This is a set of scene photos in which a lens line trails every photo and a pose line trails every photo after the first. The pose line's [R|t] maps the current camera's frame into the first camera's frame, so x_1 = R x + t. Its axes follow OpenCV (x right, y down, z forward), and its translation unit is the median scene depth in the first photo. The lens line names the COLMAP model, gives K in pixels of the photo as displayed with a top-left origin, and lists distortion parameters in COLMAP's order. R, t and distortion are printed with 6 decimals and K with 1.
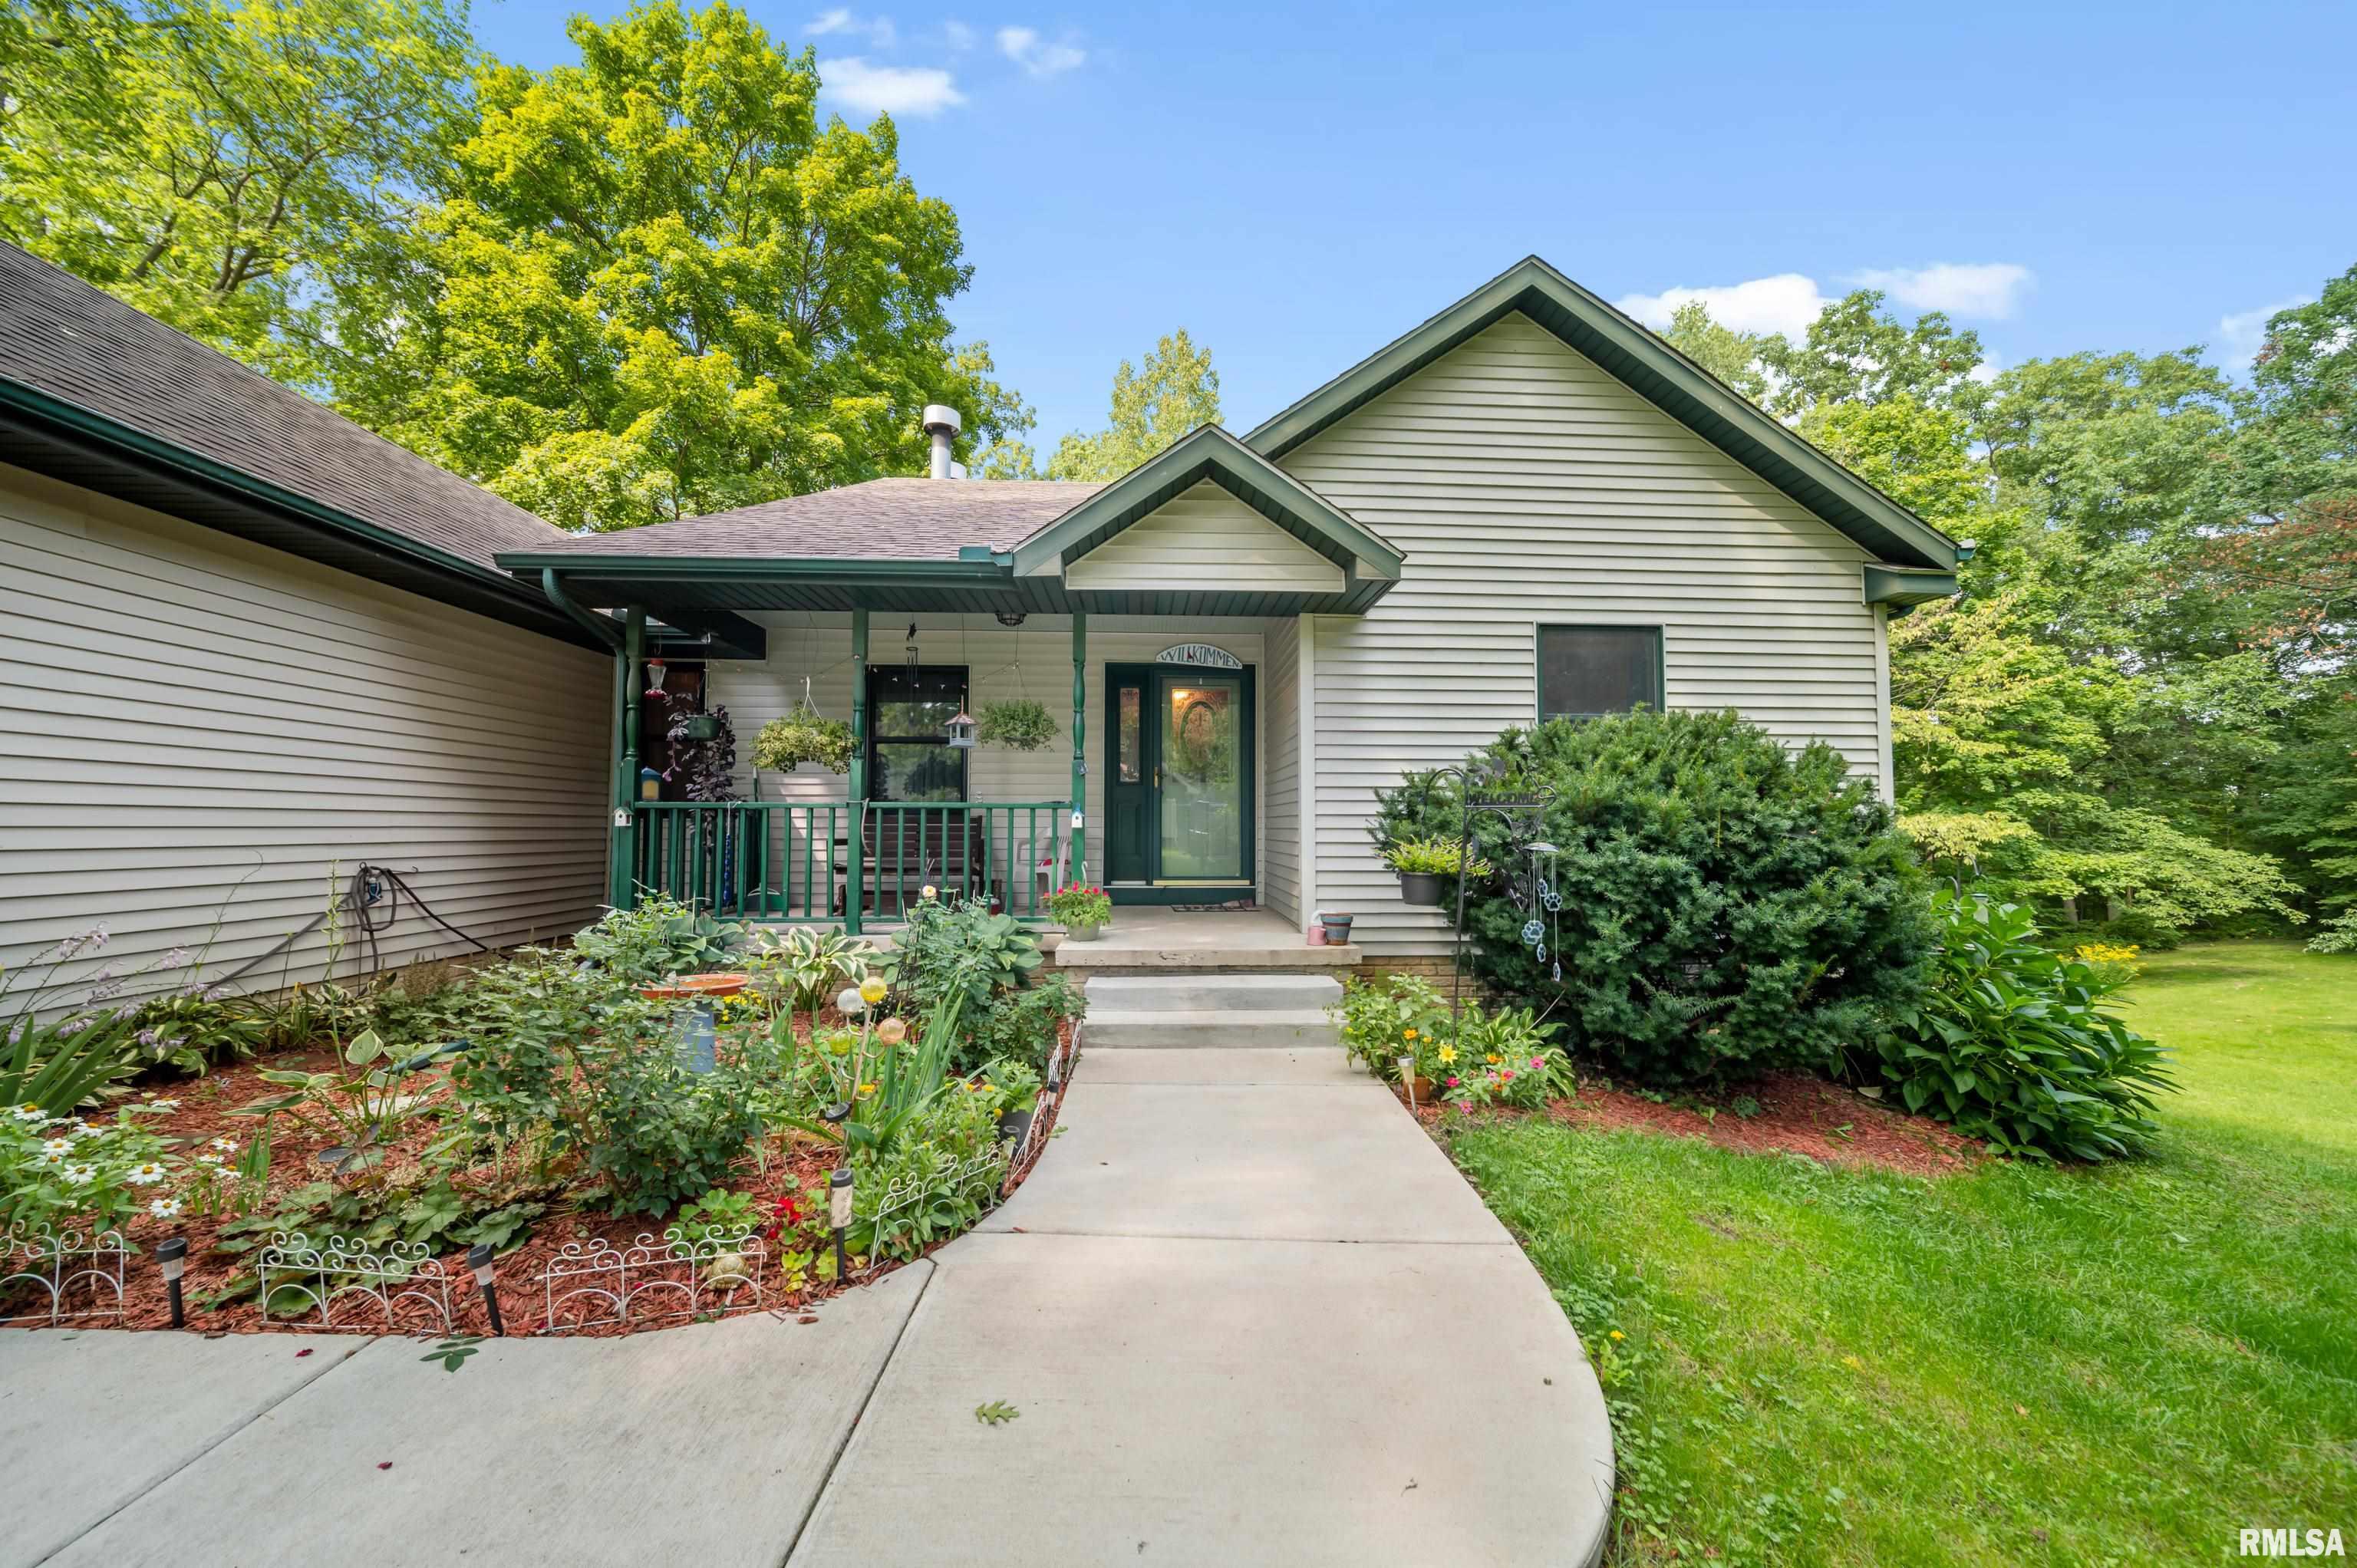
lens RADIAL K [[831.1, 0, 1180.8], [0, 831.1, 788.5], [0, 0, 1]] dist [-0.001829, -0.000525]
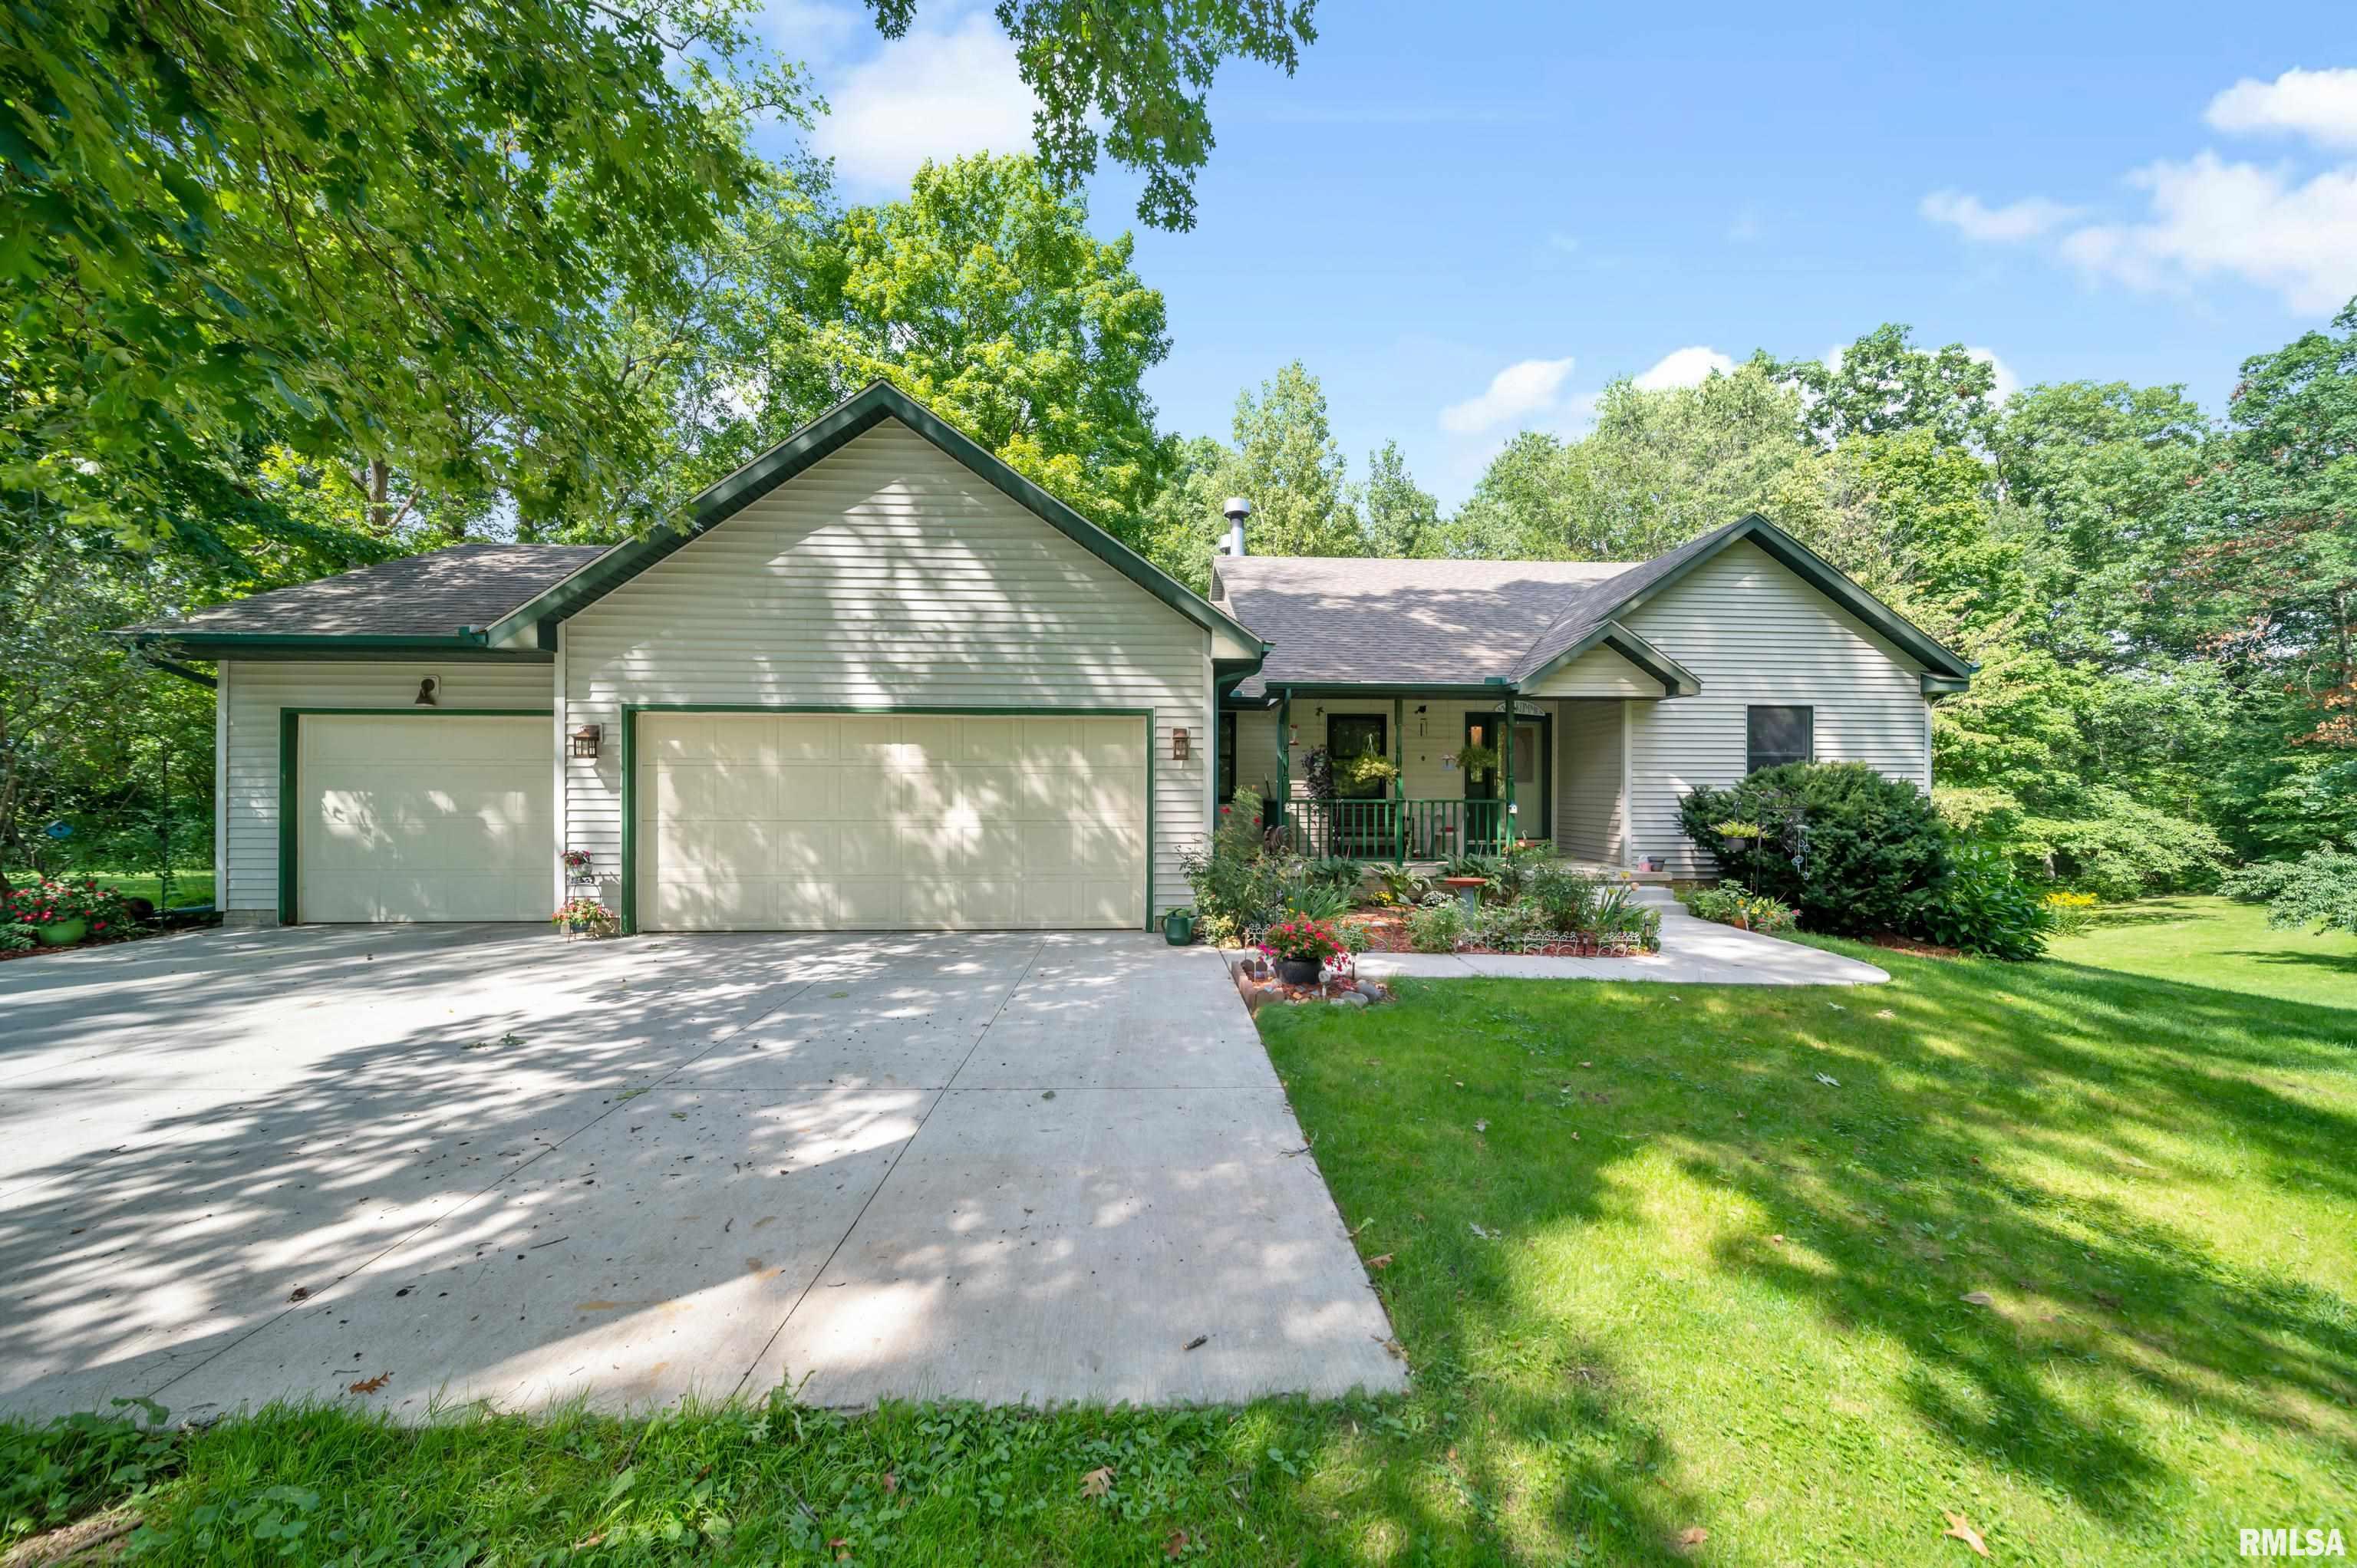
lens RADIAL K [[831.1, 0, 1183.3], [0, 831.1, 789.7], [0, 0, 1]] dist [-0.001829, -0.000525]
pose [[0.999988, 0.001591, 0.004531, -0.218118], [-0.001798, 0.998936, 0.046085, -0.023147], [-0.004453, -0.046093, 0.998927, -0.224952]]
